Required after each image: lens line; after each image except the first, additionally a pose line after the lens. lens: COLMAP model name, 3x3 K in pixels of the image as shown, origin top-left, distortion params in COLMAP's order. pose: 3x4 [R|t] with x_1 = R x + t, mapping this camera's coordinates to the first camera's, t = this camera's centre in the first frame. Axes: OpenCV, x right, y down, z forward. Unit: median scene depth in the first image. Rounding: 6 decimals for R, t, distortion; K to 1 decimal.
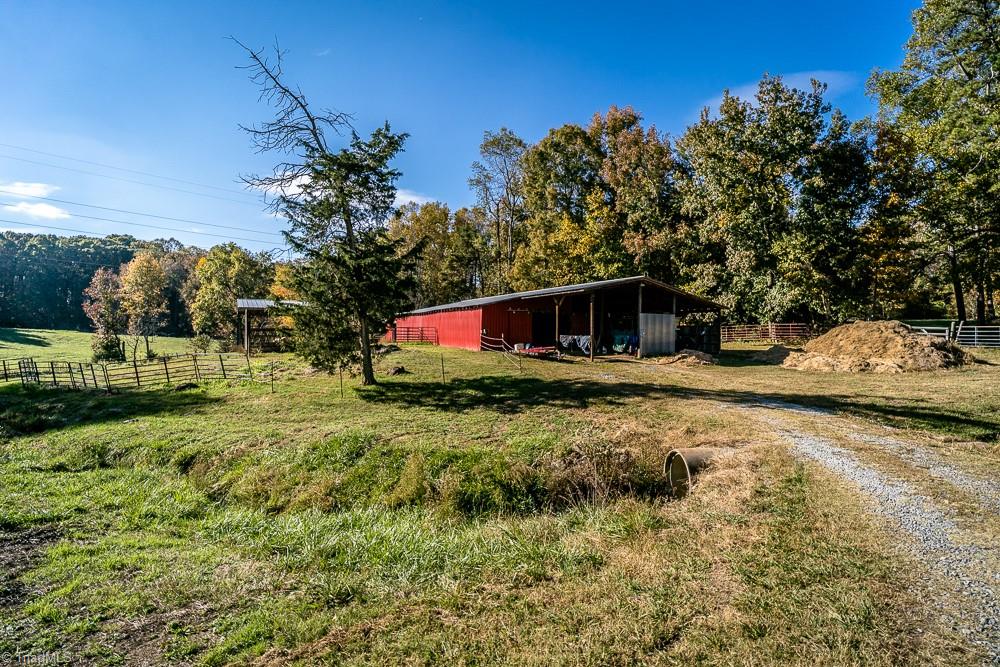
lens RADIAL K [[510.5, 0, 499.0], [0, 510.5, 337.2], [0, 0, 1]] dist [-0.016335, 0.000612]
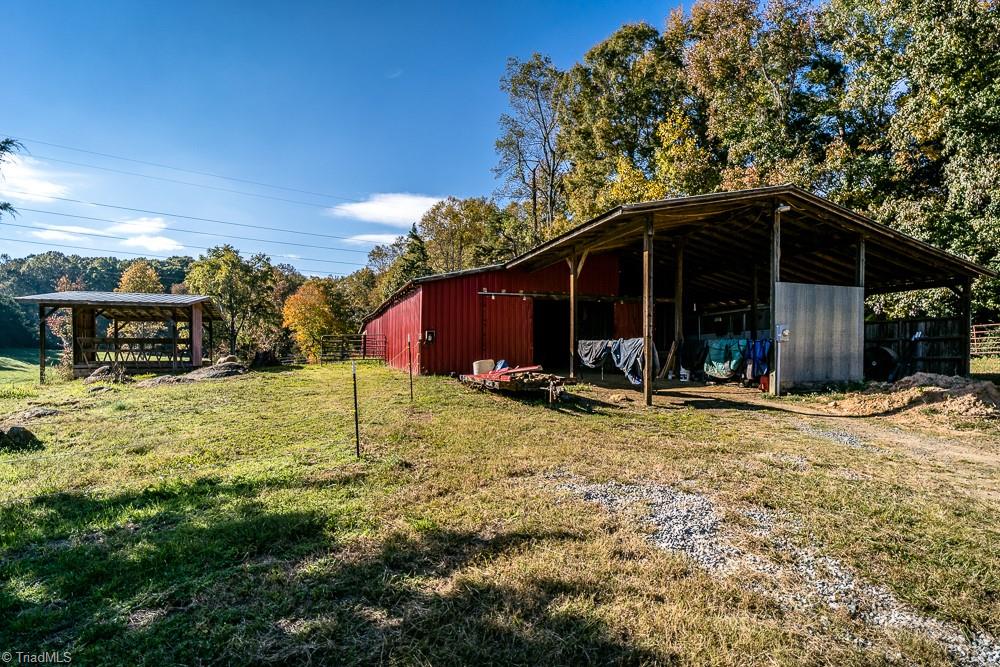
lens RADIAL K [[510.5, 0, 495.6], [0, 510.5, 367.9], [0, 0, 1]] dist [-0.016335, 0.000612]
pose [[0.987035, 0.000675, -0.160502, 0.113648], [0.001898, 0.999872, 0.015874, 0.012169], [0.160492, -0.015973, 0.986908, 0.524508]]
